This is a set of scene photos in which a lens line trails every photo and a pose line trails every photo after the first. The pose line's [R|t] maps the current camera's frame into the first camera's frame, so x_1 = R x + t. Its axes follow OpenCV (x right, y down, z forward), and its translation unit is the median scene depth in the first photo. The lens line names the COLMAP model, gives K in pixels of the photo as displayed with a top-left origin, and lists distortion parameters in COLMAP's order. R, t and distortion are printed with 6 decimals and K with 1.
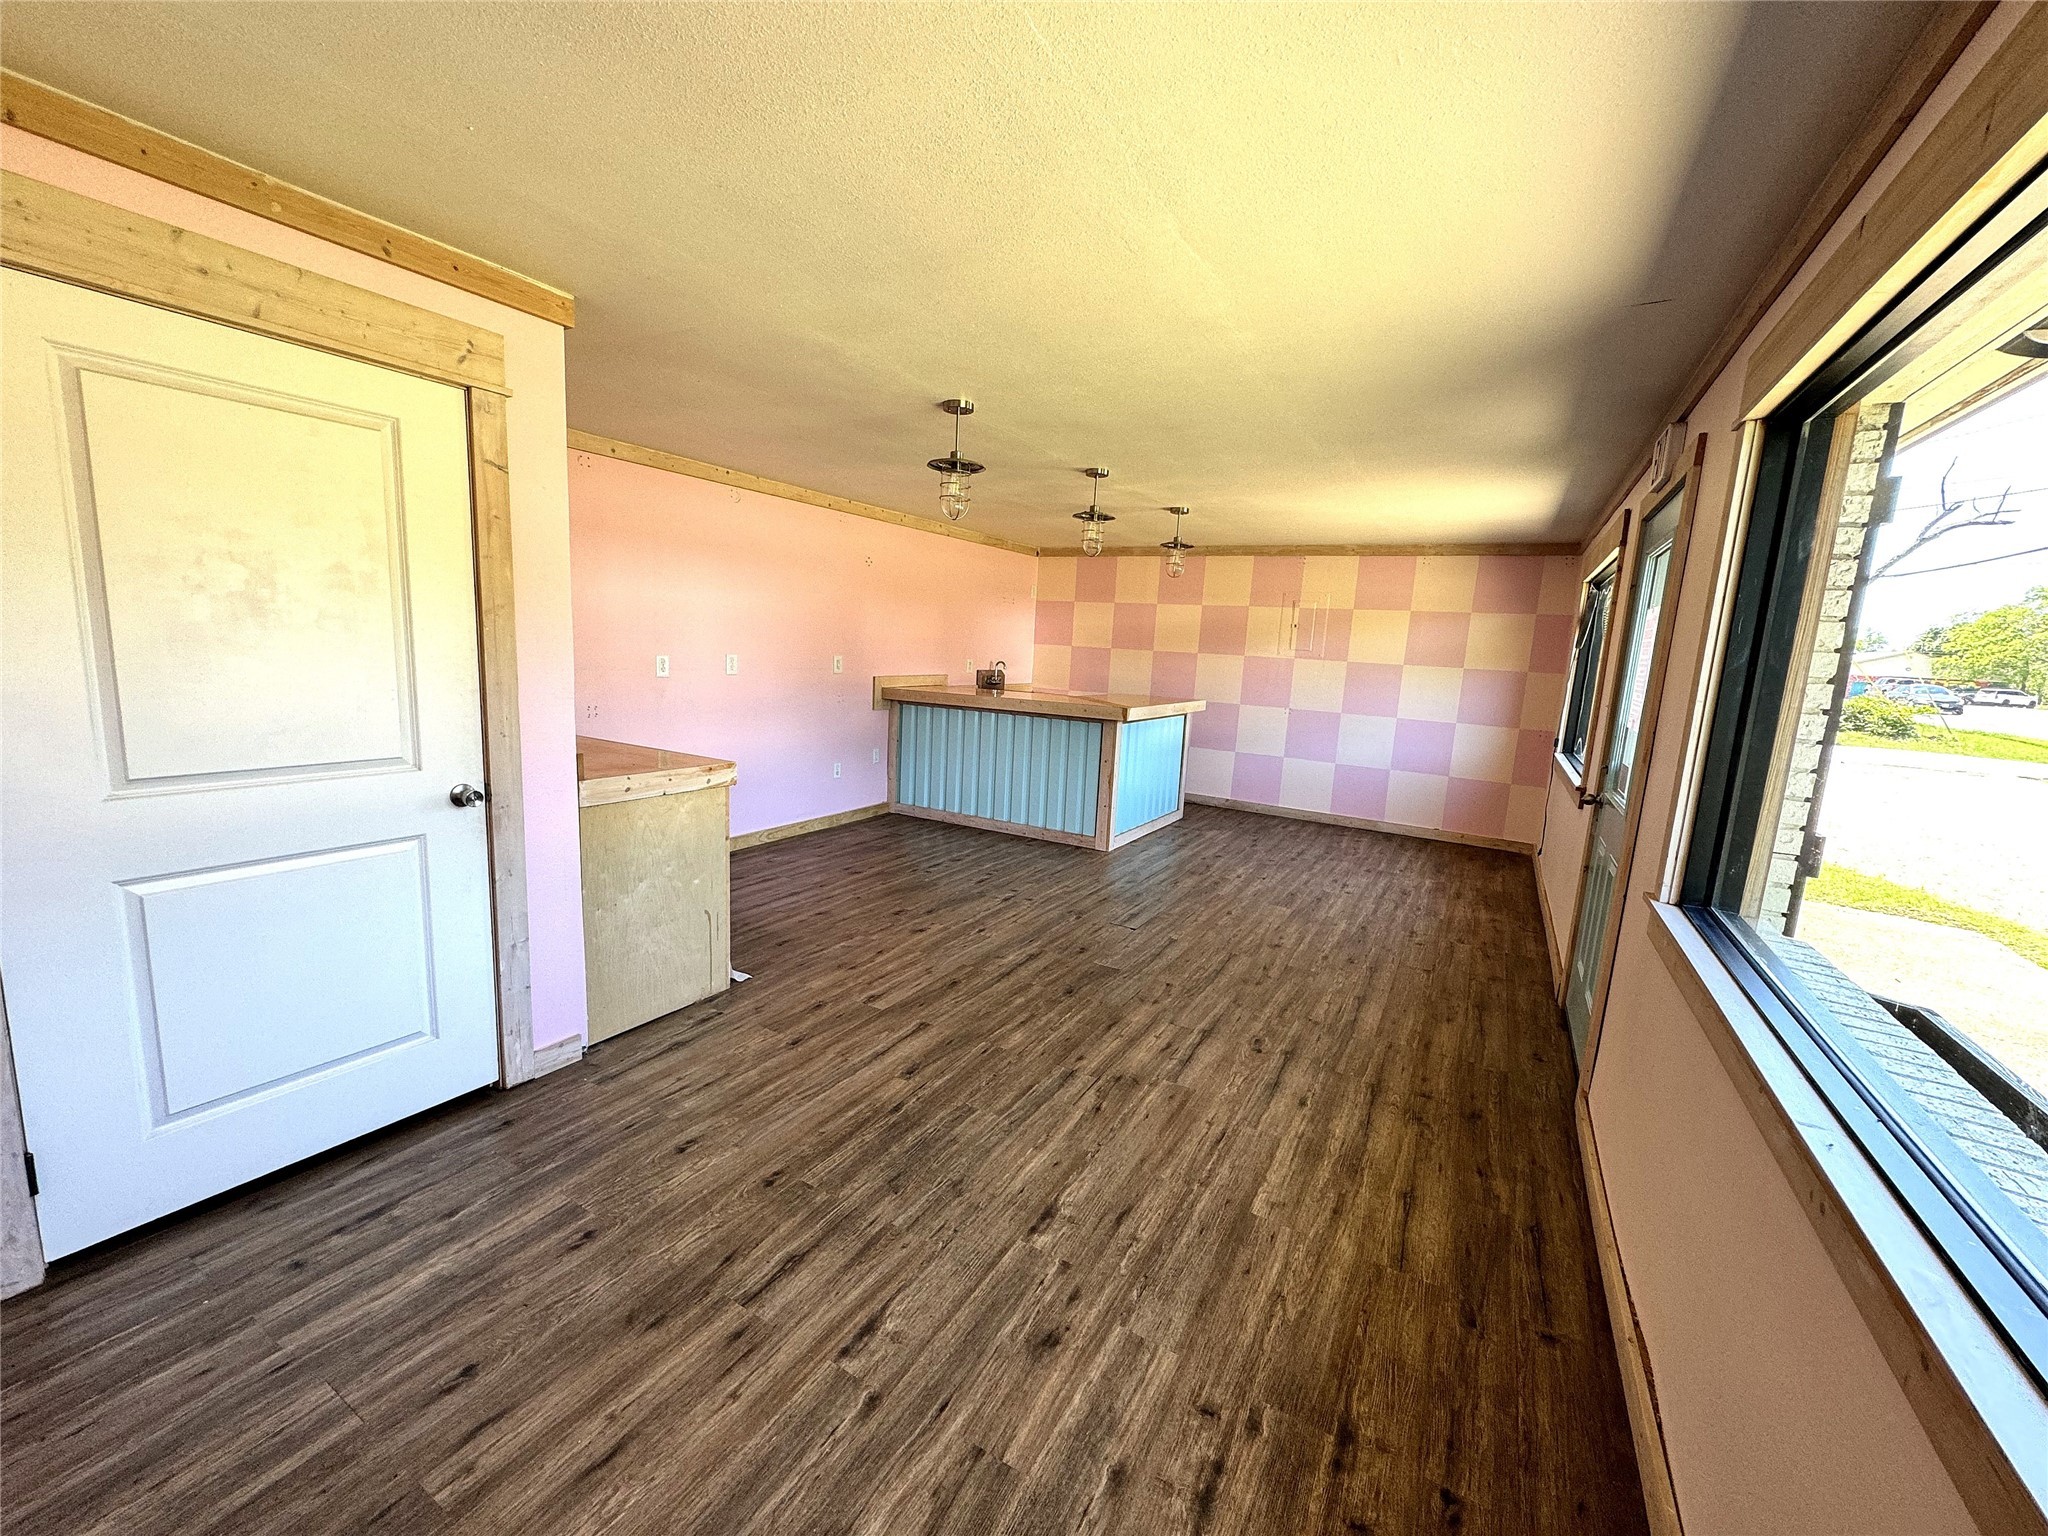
lens RADIAL K [[814.1, 0, 1030.3], [0, 814.1, 770.4], [0, 0, 1]] dist [0.000301, -0.000155]
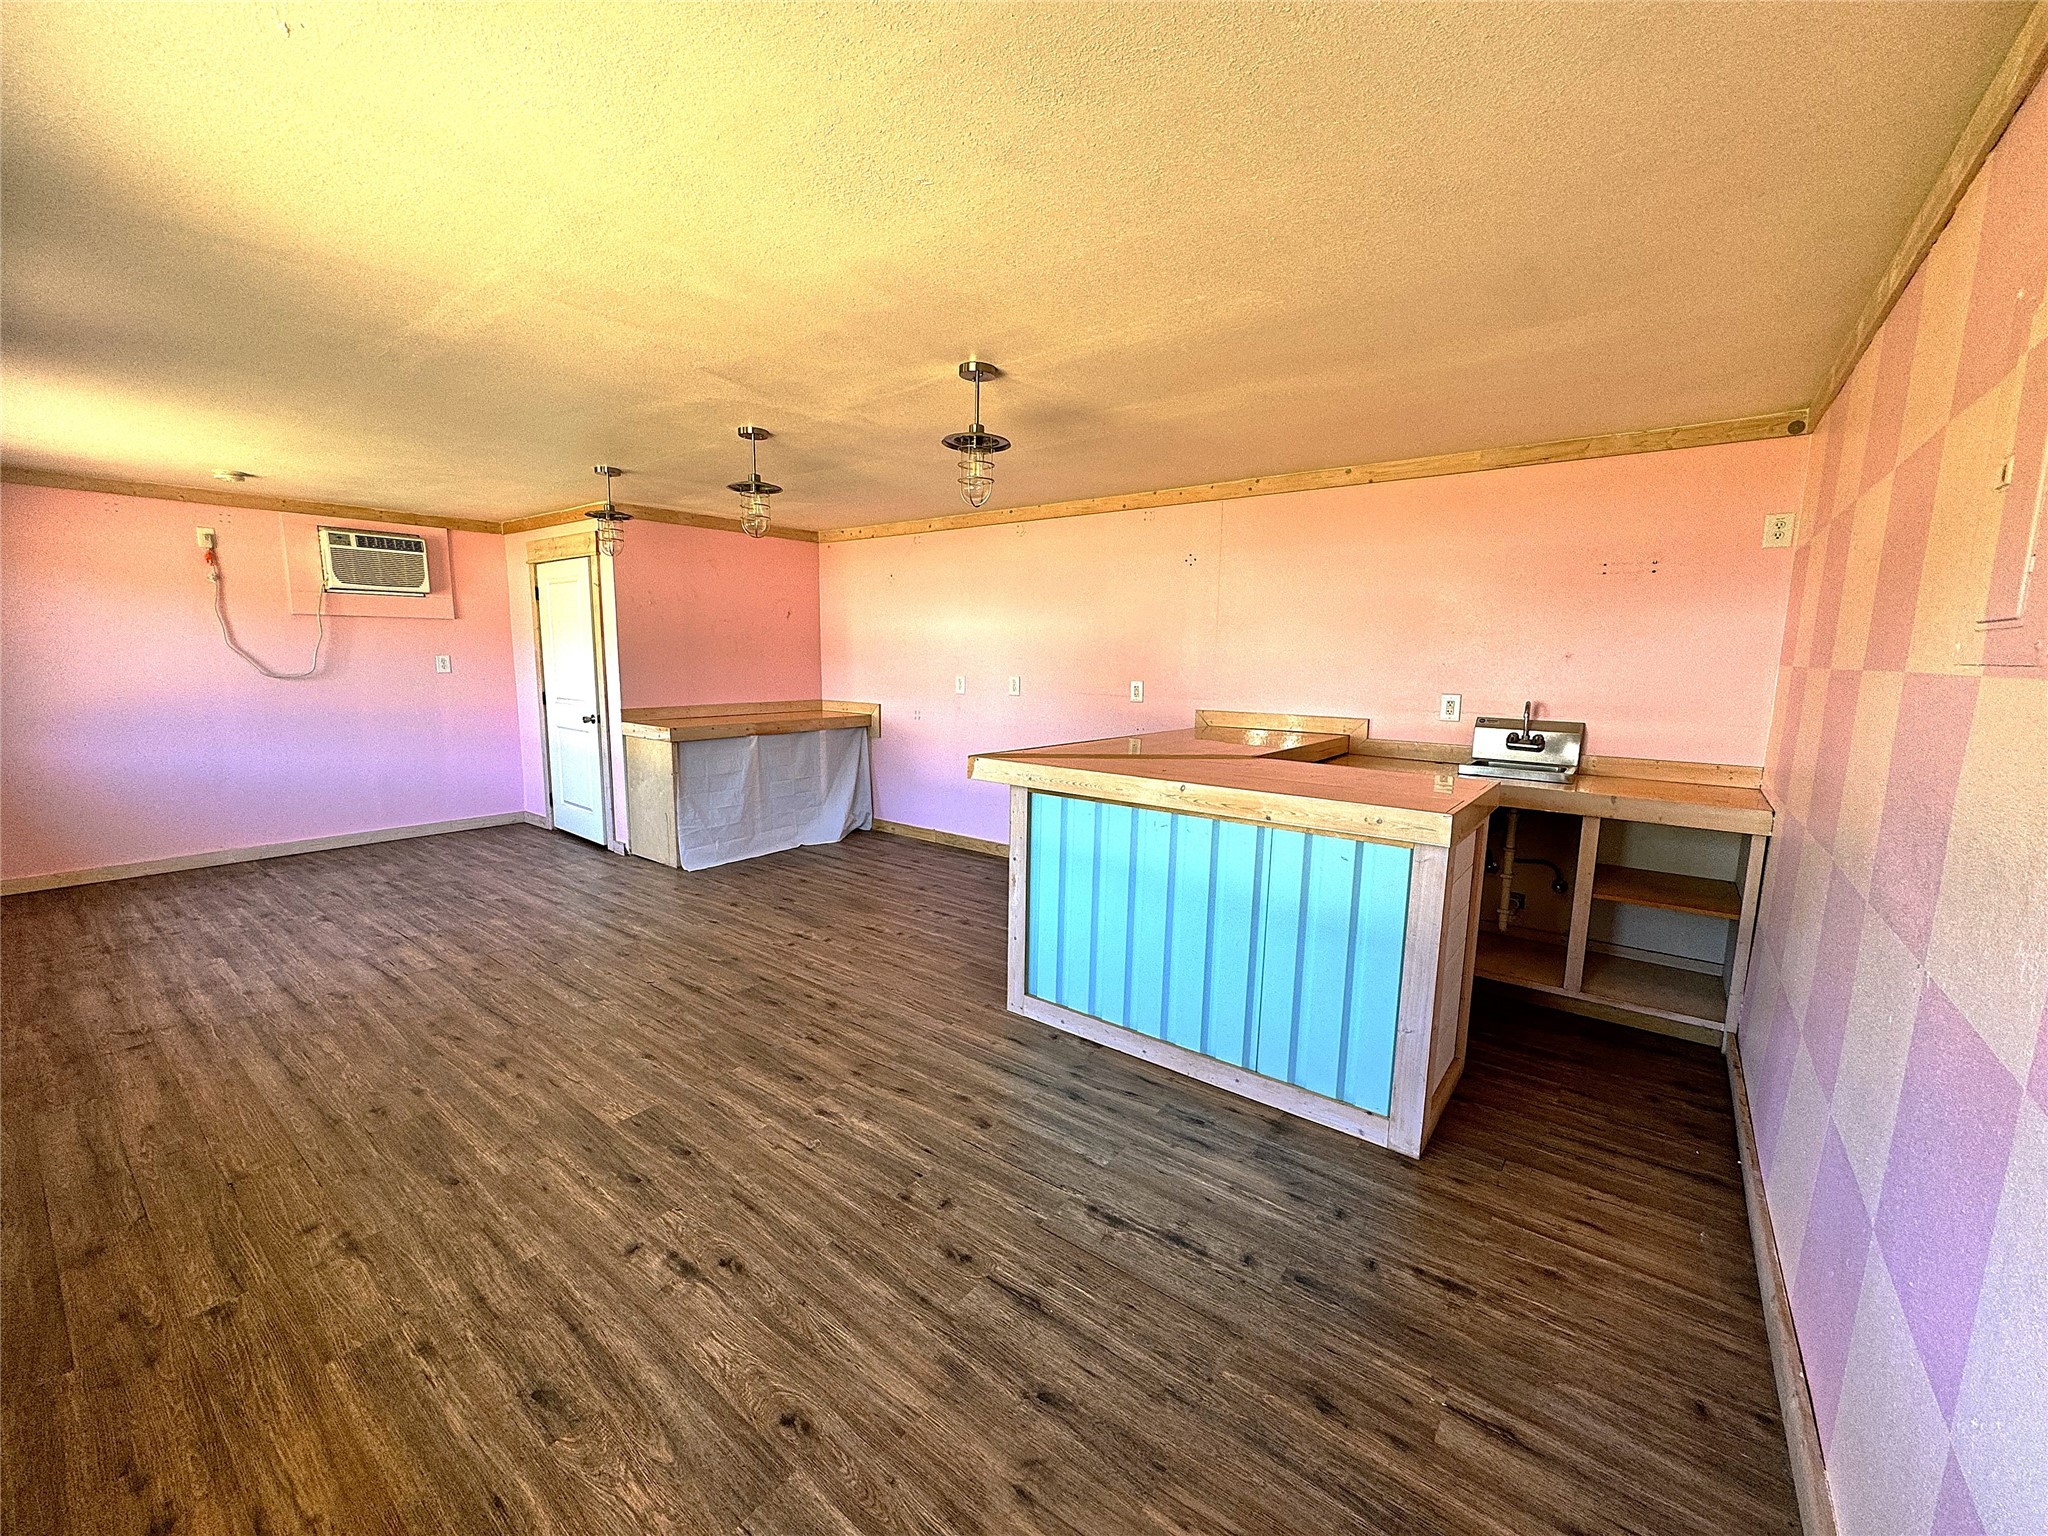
lens RADIAL K [[814.1, 0, 1028.0], [0, 814.1, 775.0], [0, 0, 1]] dist [0.000301, -0.000155]
pose [[-0.136393, 0.092846, -0.986294, 1.097986], [-0.174597, 0.977761, 0.116187, -0.222116], [0.975147, 0.188052, -0.117149, 1.795271]]
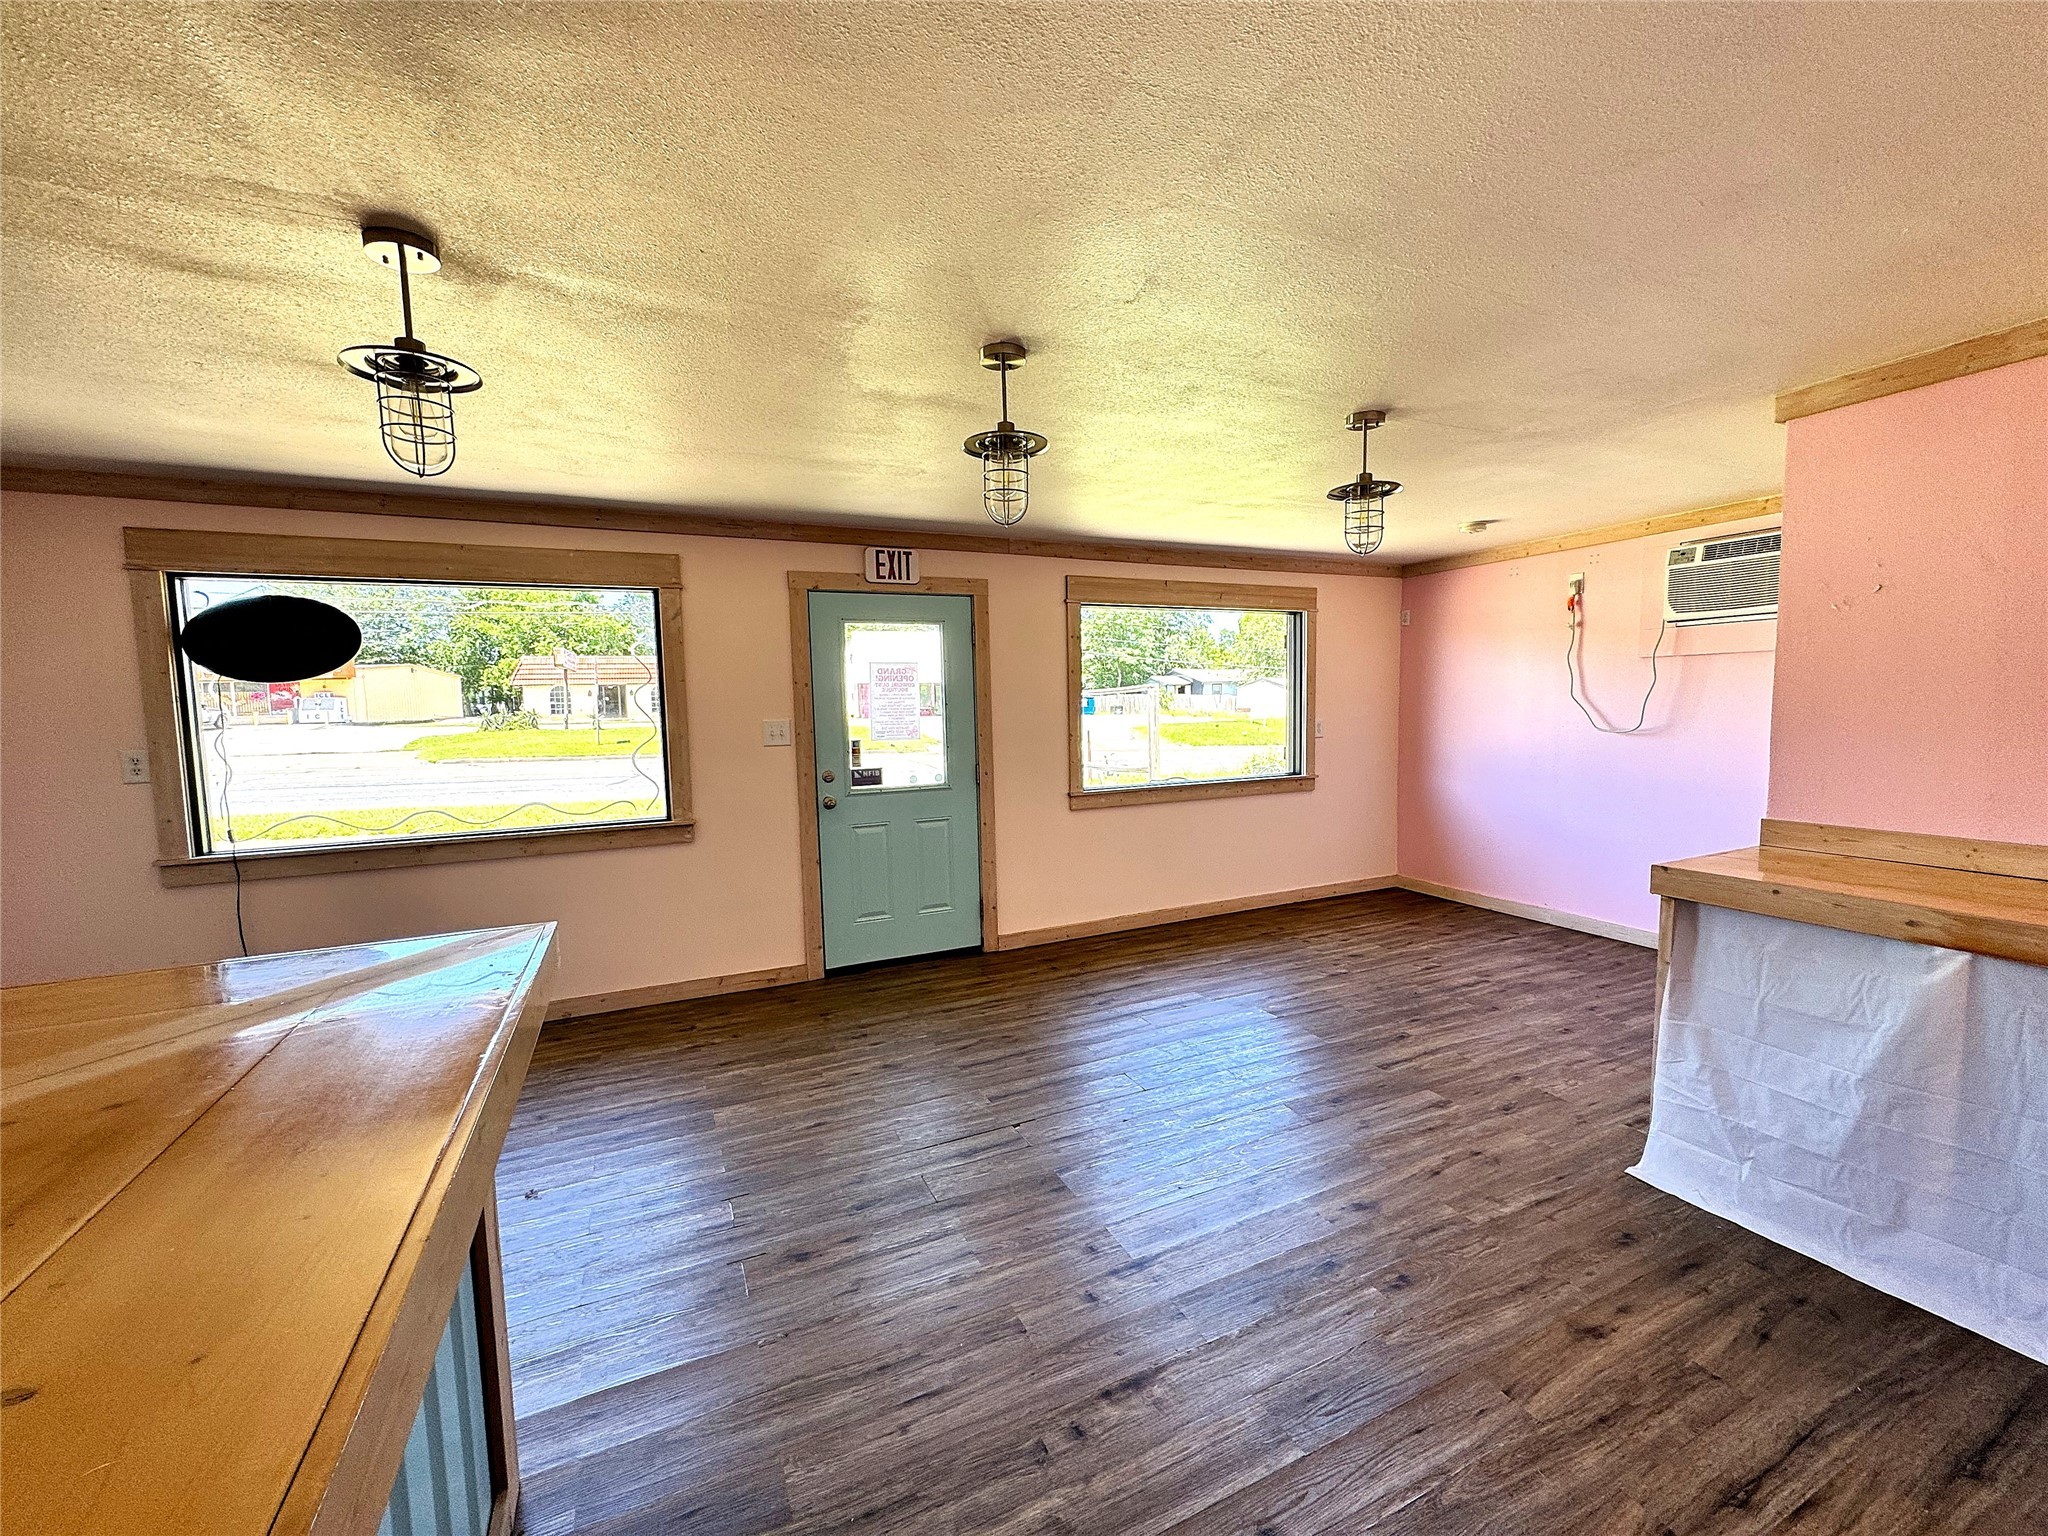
lens RADIAL K [[814.1, 0, 1020.1], [0, 814.1, 766.0], [0, 0, 1]] dist [0.000301, -0.000155]
pose [[-0.811246, -0.083628, 0.578693, -0.294428], [0.068148, 0.969451, 0.235630, -0.305603], [-0.580720, 0.230590, -0.780764, 1.810078]]
